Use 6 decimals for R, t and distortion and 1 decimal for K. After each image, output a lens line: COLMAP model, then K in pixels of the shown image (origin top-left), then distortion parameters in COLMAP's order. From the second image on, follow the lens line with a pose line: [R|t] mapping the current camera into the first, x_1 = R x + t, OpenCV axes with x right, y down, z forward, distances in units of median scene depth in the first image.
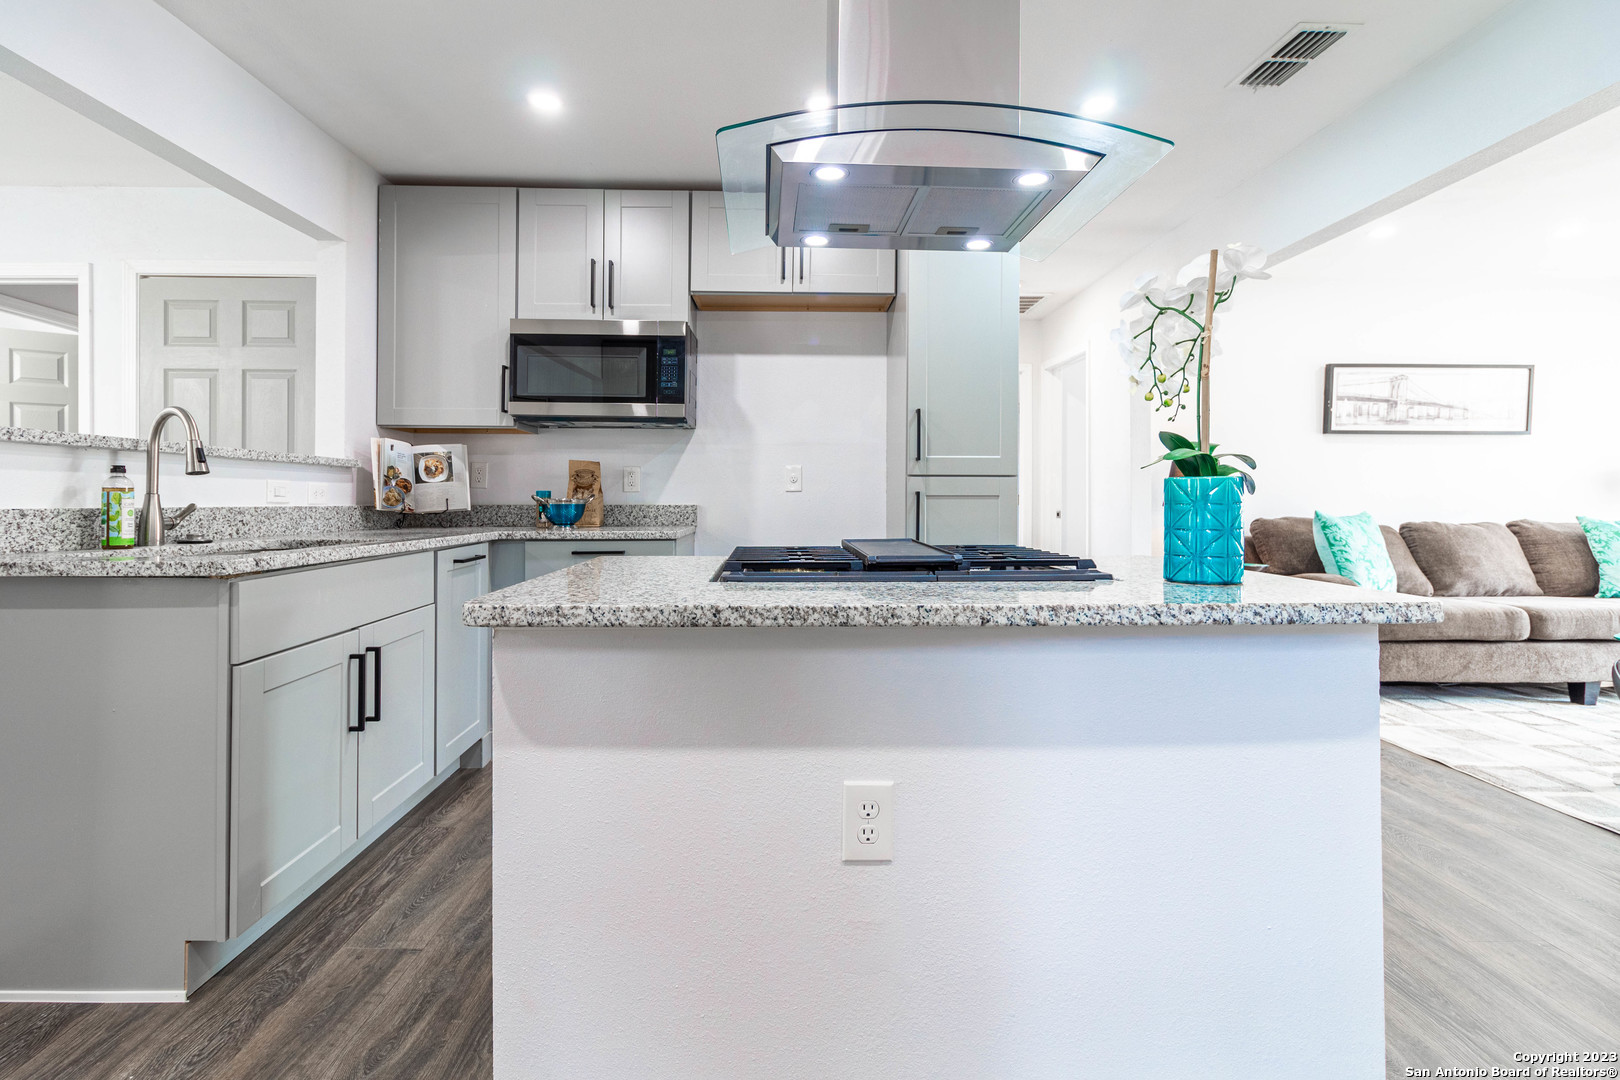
lens RADIAL K [[763.4, 0, 801.8], [0, 763.4, 497.3], [0, 0, 1]] dist [0.005997, 0.000410]
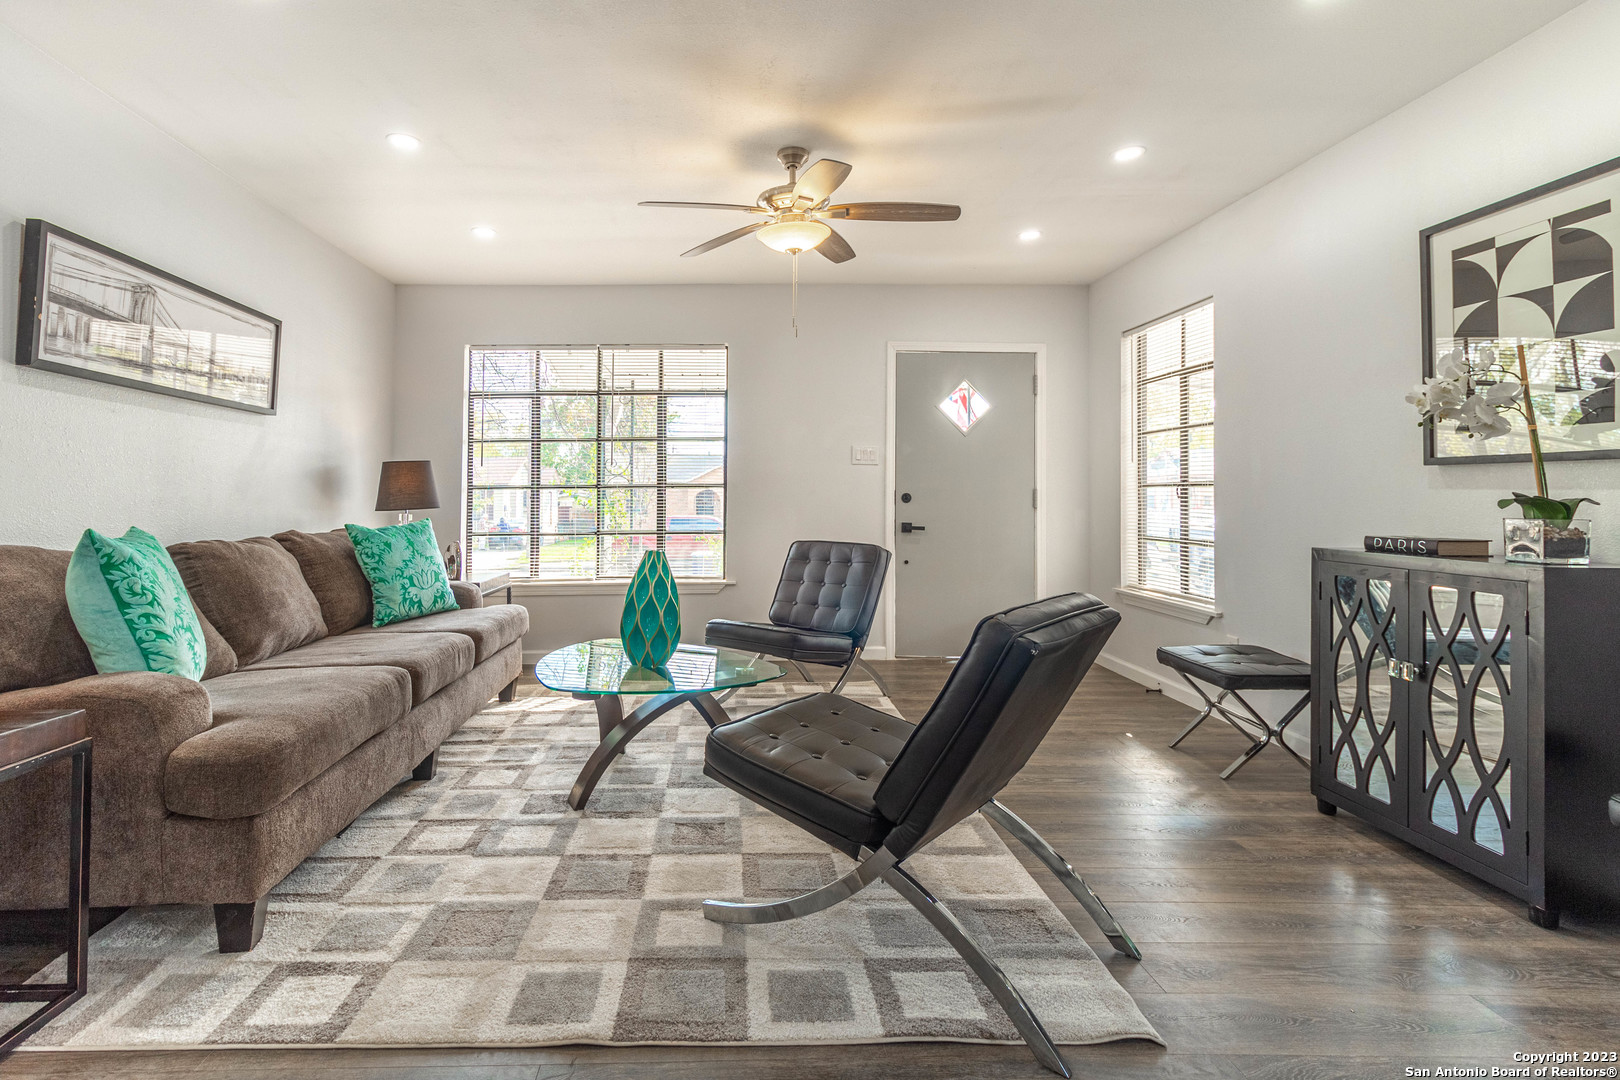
lens RADIAL K [[787.8, 0, 735.1], [0, 787.8, 487.1], [0, 0, 1]] dist [0.003334, 0.001184]
pose [[0.009797, 0.018317, 0.999784, 0.219817], [-0.001273, 0.999832, -0.018305, 0.000969], [-0.999951, -0.001093, 0.009819, 0.606156]]
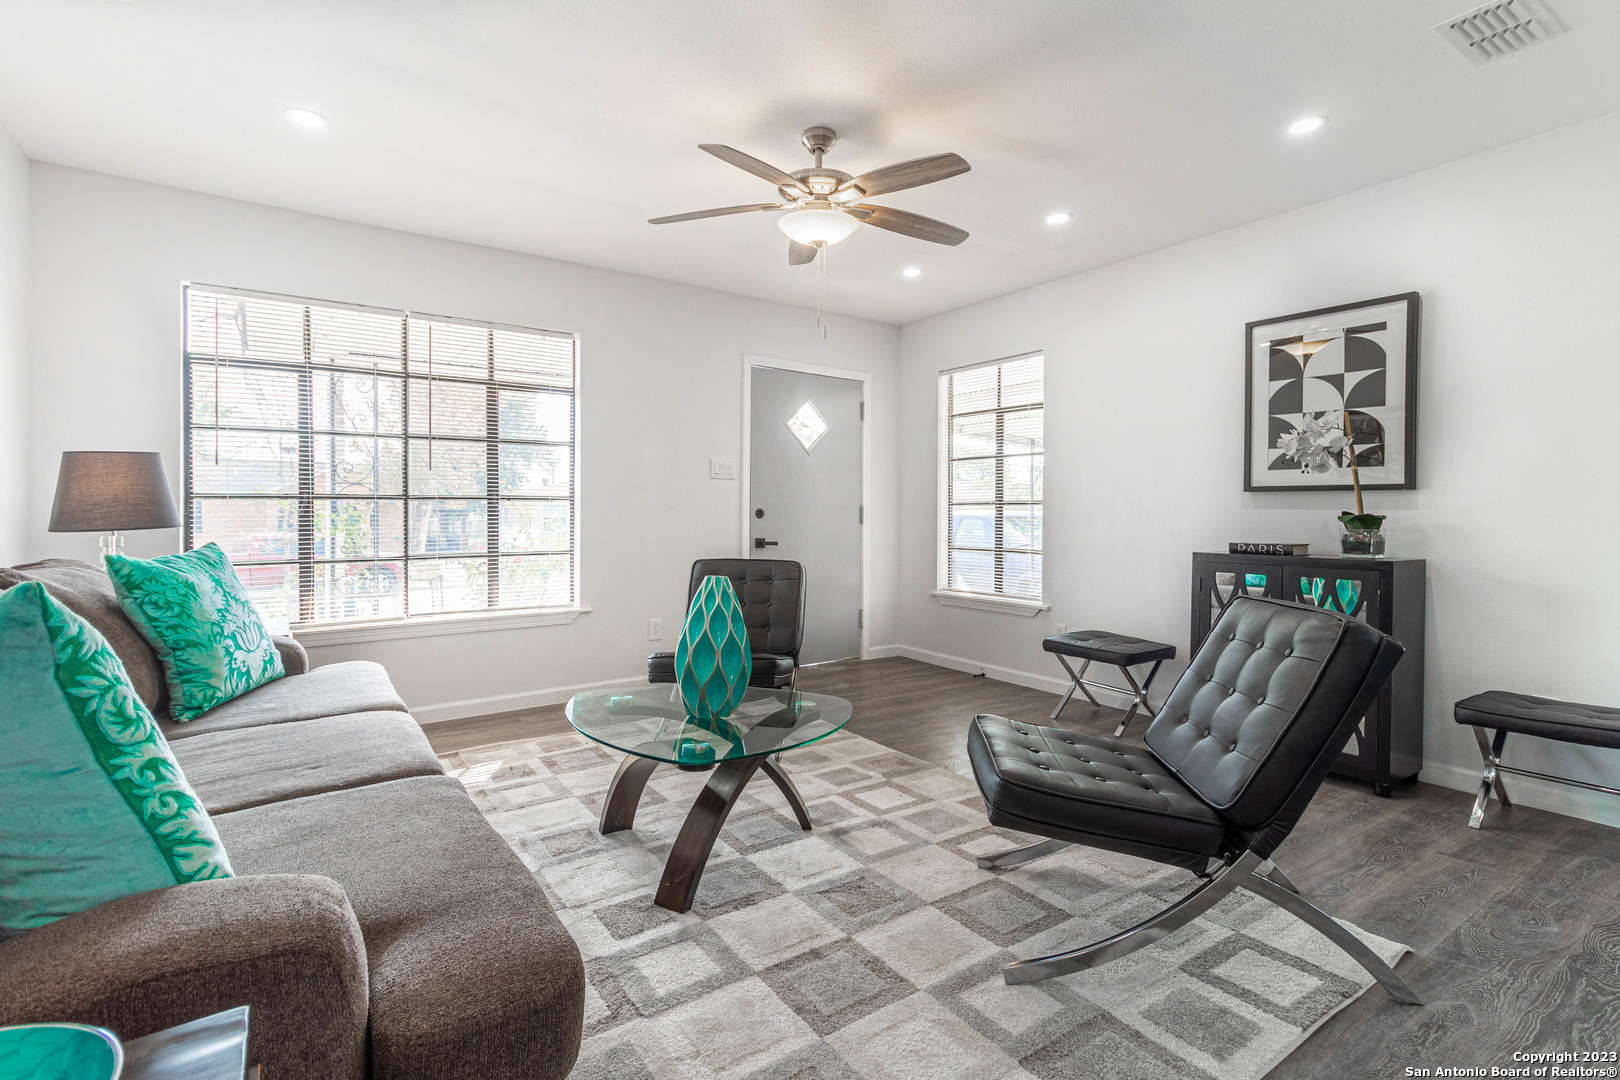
lens RADIAL K [[754.7, 0, 821.6], [0, 754.7, 527.7], [0, 0, 1]] dist [0.006517, 0.000467]
pose [[-0.558724, -0.011675, 0.829271, 0.404852], [-0.001732, 0.999915, 0.012911, 0.001490], [-0.829352, 0.005777, -0.558697, 0.909502]]
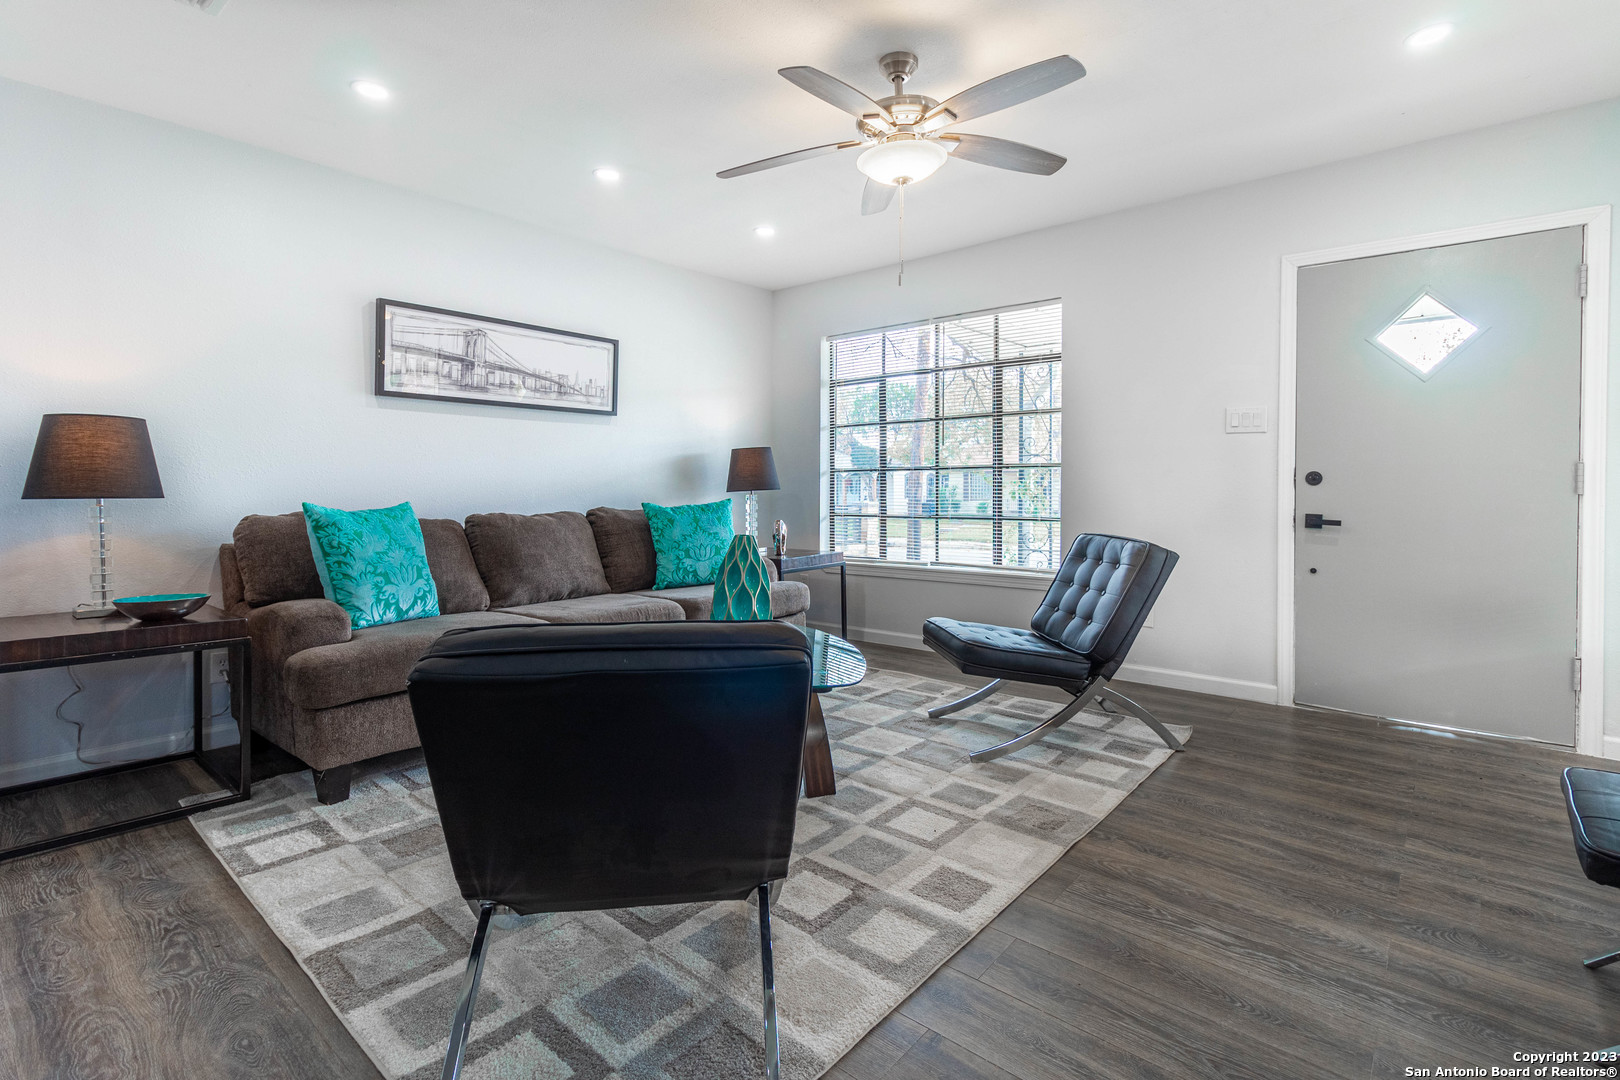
lens RADIAL K [[763.4, 0, 801.8], [0, 763.4, 497.3], [0, 0, 1]] dist [0.005997, 0.000410]
pose [[0.667973, -0.013640, 0.744061, 0.449901], [-0.000307, 0.999827, 0.018604, 0.000004], [-0.744186, -0.012655, 0.667853, 0.236042]]
